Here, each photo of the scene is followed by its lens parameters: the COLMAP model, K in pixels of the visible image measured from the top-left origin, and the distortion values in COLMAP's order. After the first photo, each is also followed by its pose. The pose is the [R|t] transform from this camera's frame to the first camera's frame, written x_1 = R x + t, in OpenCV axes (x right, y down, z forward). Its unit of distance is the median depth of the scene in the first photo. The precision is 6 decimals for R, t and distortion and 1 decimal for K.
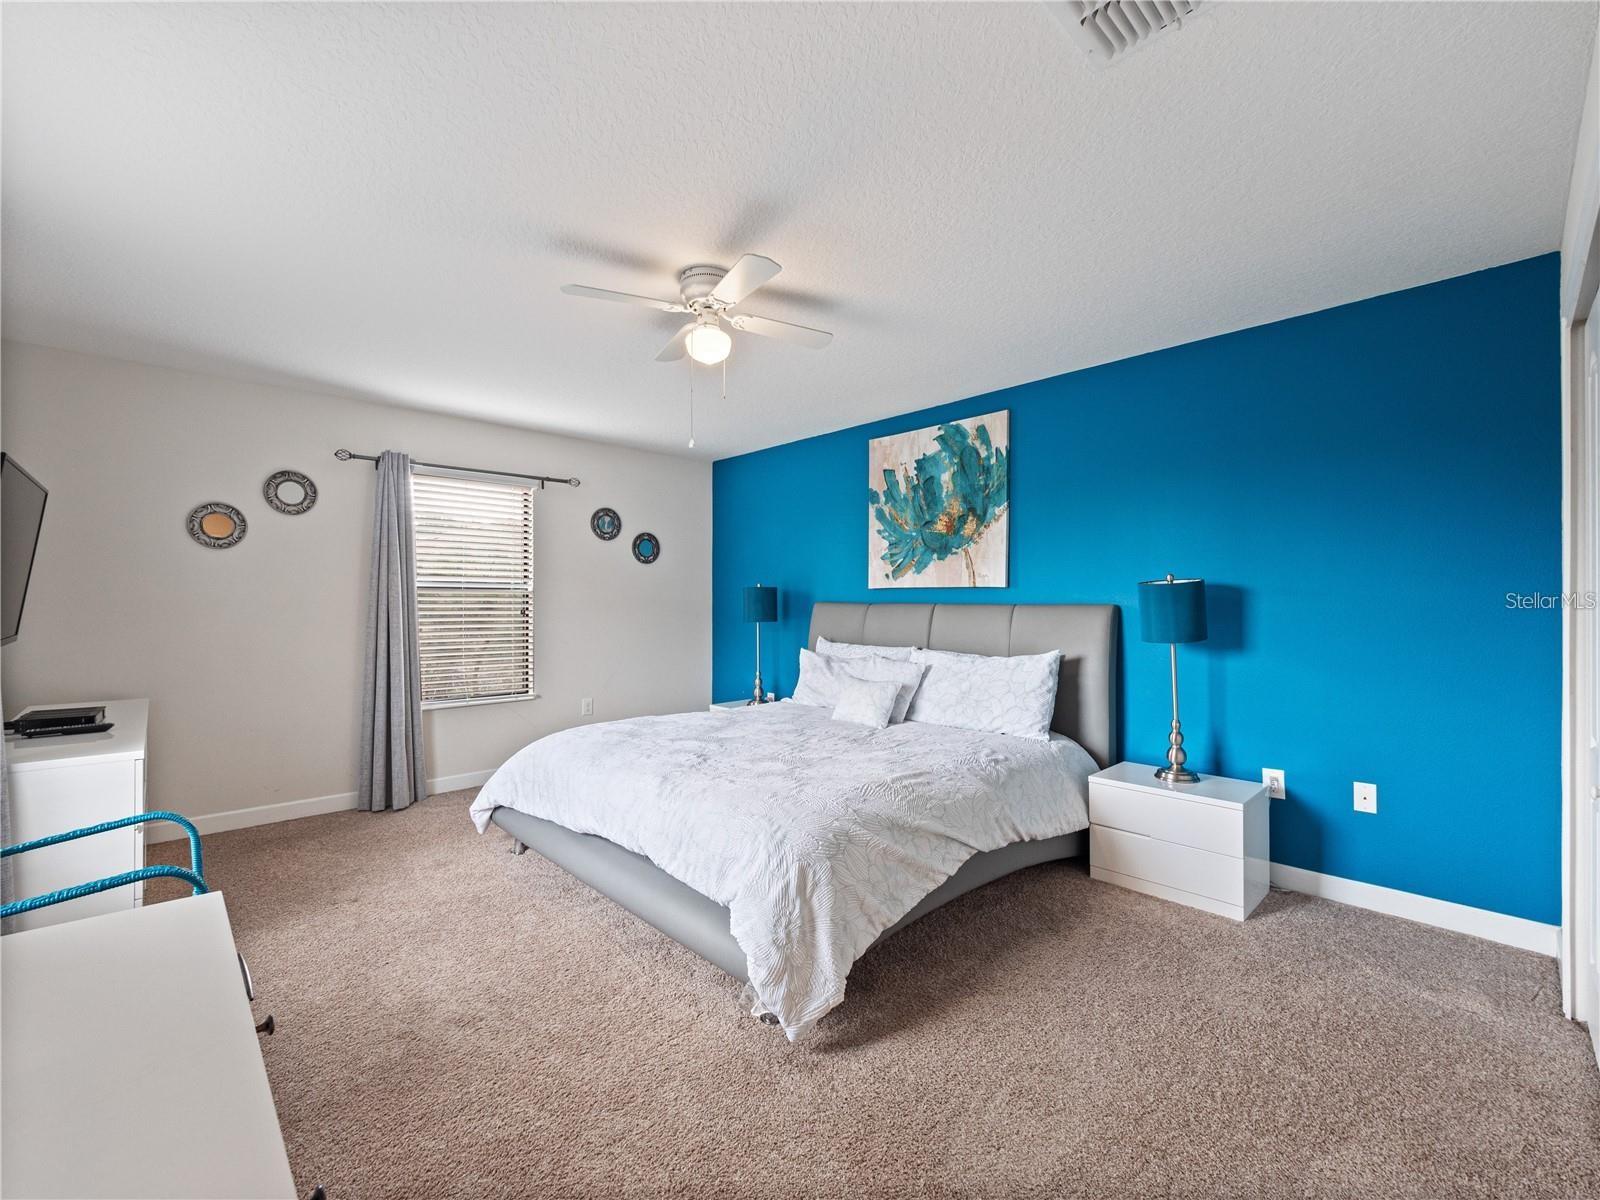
lens RADIAL K [[686.9, 0, 795.2], [0, 686.9, 600.4], [0, 0, 1]] dist [0.004730, -0.003983]
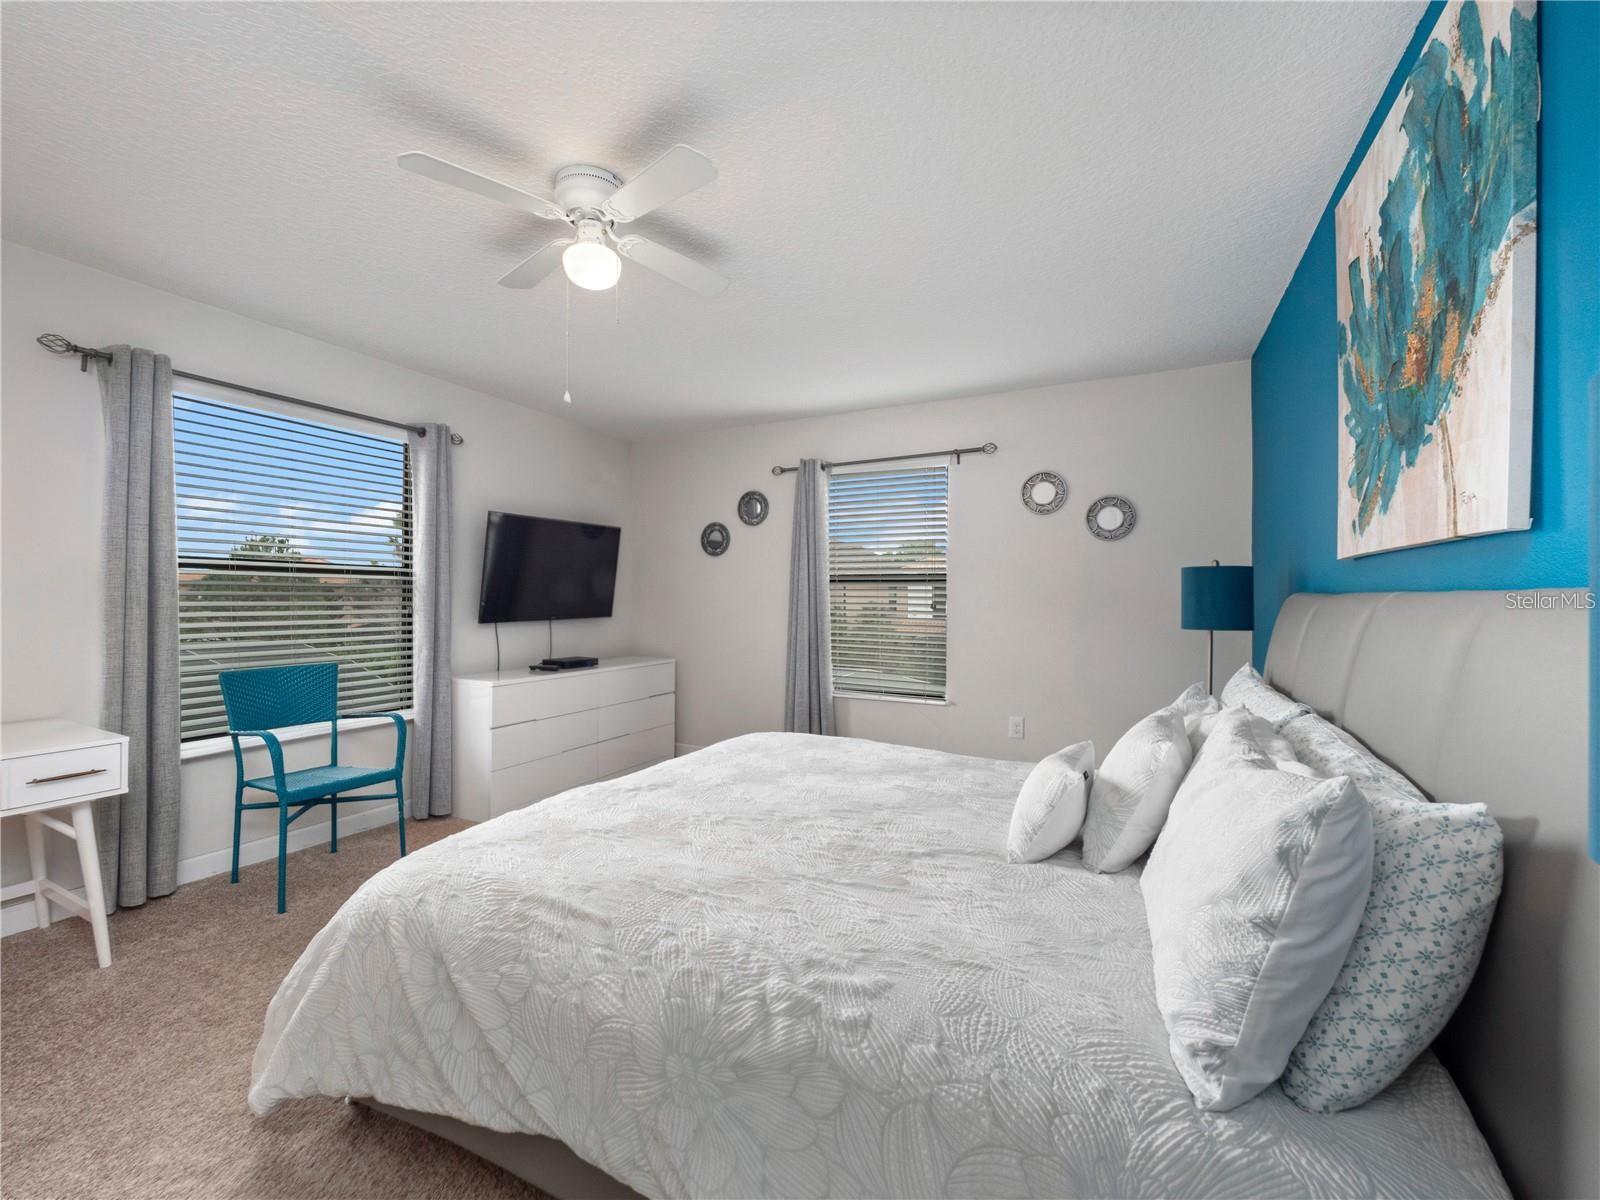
lens RADIAL K [[686.9, 0, 793.6], [0, 686.9, 598.9], [0, 0, 1]] dist [0.004730, -0.003983]
pose [[0.323524, 0.000765, -0.946220, 0.456708], [-0.000934, 0.999999, 0.000489, 0.008565], [0.946220, 0.000726, 0.323524, 0.619997]]
